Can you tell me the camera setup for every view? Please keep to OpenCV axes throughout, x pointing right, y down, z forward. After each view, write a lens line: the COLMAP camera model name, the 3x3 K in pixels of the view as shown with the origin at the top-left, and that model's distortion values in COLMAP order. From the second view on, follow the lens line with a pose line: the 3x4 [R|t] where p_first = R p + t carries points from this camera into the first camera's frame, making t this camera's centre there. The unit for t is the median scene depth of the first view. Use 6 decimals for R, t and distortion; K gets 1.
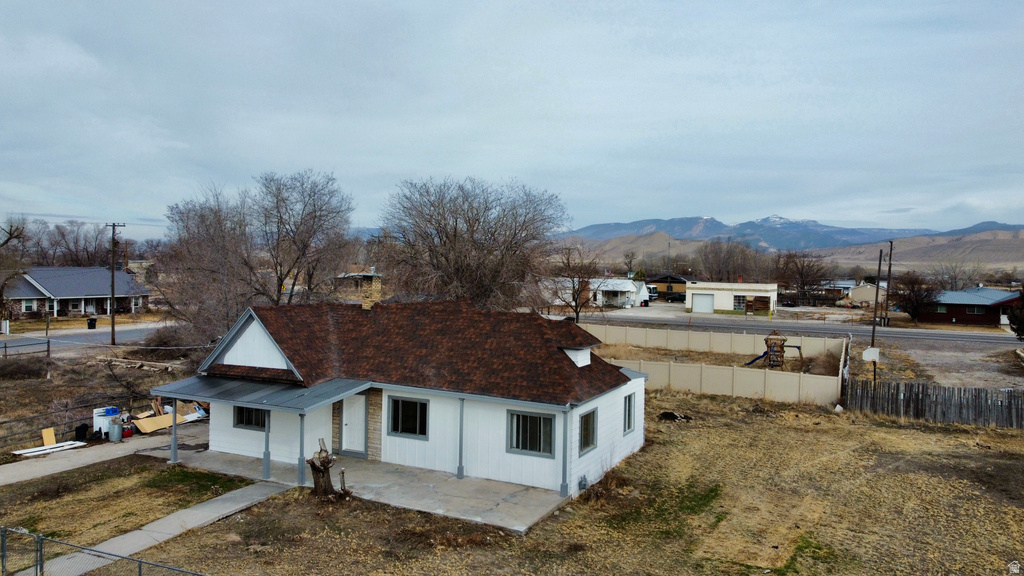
lens RADIAL K [[775.1, 0, 511.5], [0, 775.1, 270.8], [0, 0, 1]] dist [-0.000002, -0.002254]
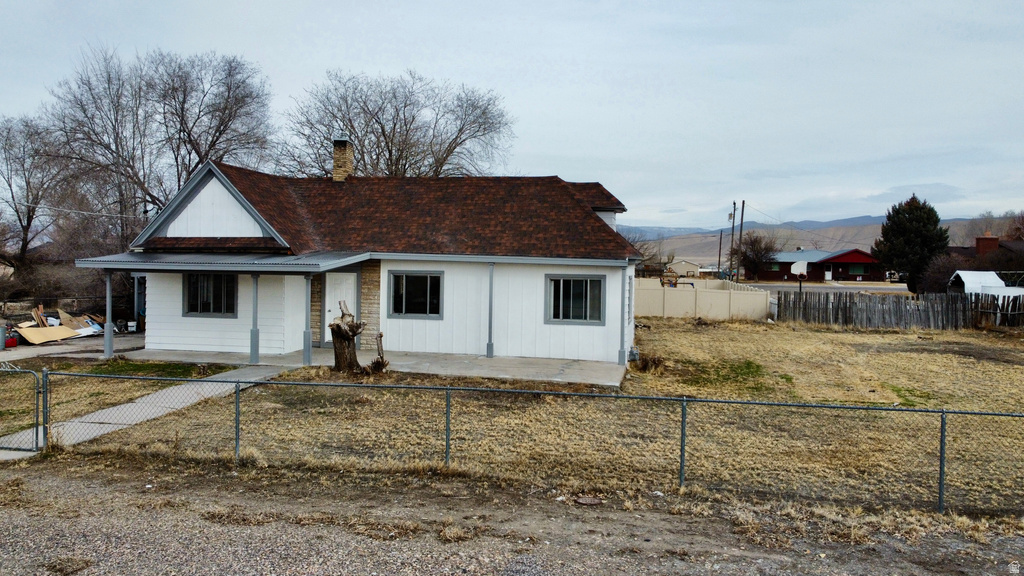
lens RADIAL K [[775.1, 0, 511.5], [0, 775.1, 270.8], [0, 0, 1]] dist [-0.000002, -0.002254]
pose [[0.968187, -0.007000, 0.250130, -0.245648], [0.005845, 0.999969, 0.005362, 0.162063], [-0.250160, -0.003729, 0.968197, 0.165724]]
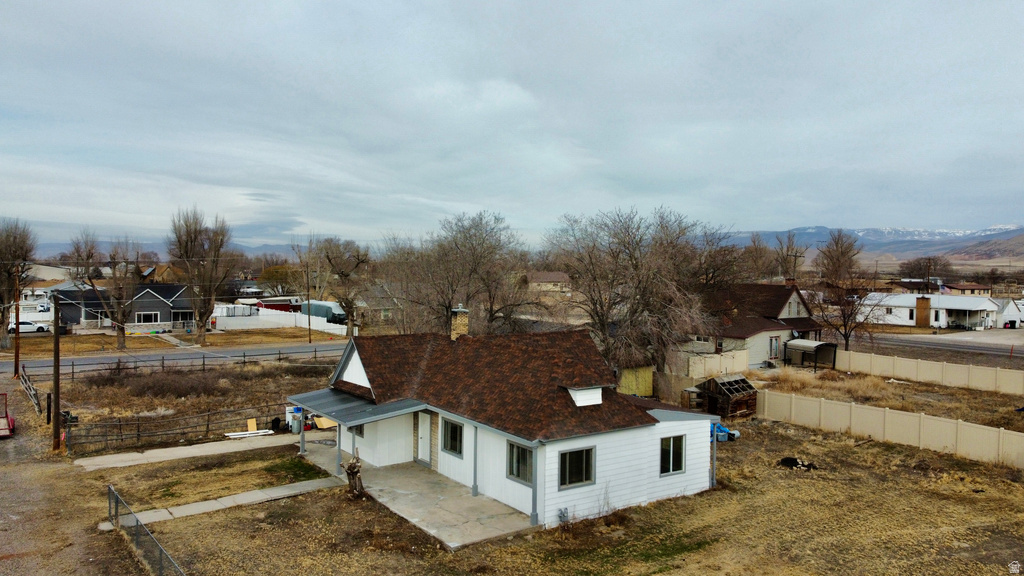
lens RADIAL K [[775.1, 0, 511.5], [0, 775.1, 270.8], [0, 0, 1]] dist [-0.000002, -0.002254]
pose [[0.876269, -0.003903, -0.481806, 0.510799], [0.000399, 0.999973, -0.007376, -0.051963], [0.481822, 0.006271, 0.876247, 0.025435]]
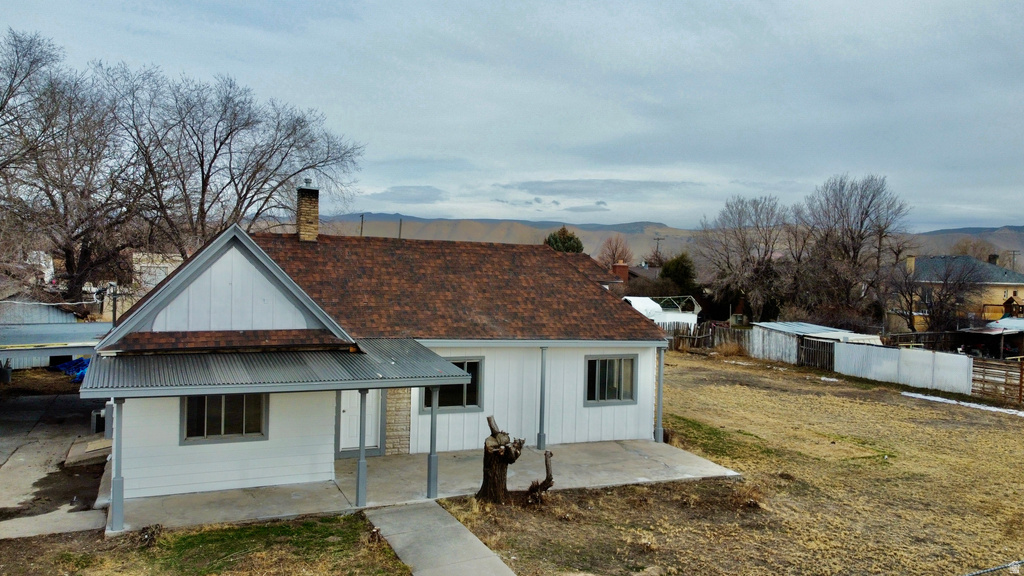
lens RADIAL K [[775.1, 0, 511.5], [0, 775.1, 270.8], [0, 0, 1]] dist [-0.000002, -0.002254]
pose [[0.647802, -0.006279, 0.761783, -0.658256], [-0.009997, 0.999810, 0.016742, 0.071168], [-0.761743, -0.018461, 0.647616, 0.497049]]
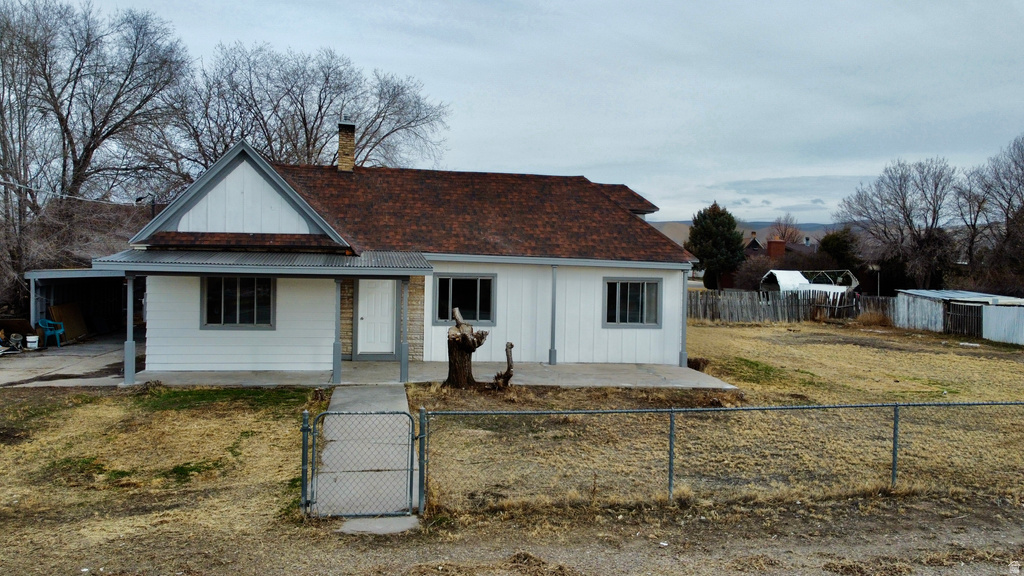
lens RADIAL K [[775.1, 0, 511.5], [0, 775.1, 270.8], [0, 0, 1]] dist [-0.000002, -0.002254]
pose [[0.823821, -0.007207, 0.566804, -0.538772], [0.000444, 0.999927, 0.012069, 0.154004], [-0.566850, -0.009691, 0.823764, 0.345011]]
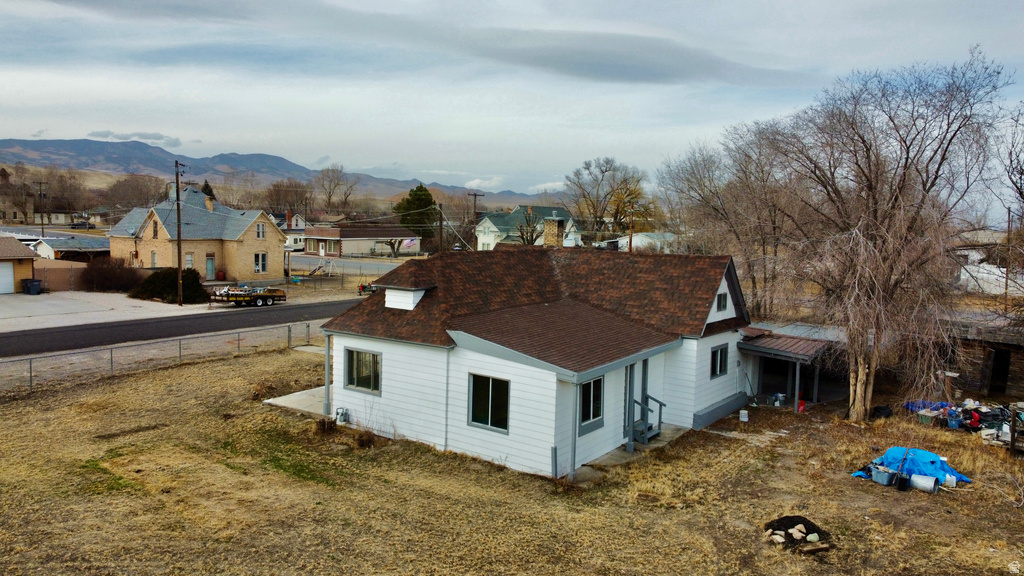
lens RADIAL K [[775.1, 0, 511.5], [0, 775.1, 270.8], [0, 0, 1]] dist [-0.000002, -0.002254]
pose [[-0.168336, 0.039632, -0.984933, 0.963791], [-0.041108, 0.998040, 0.047185, 0.030208], [0.984872, 0.048432, -0.166377, 1.279095]]
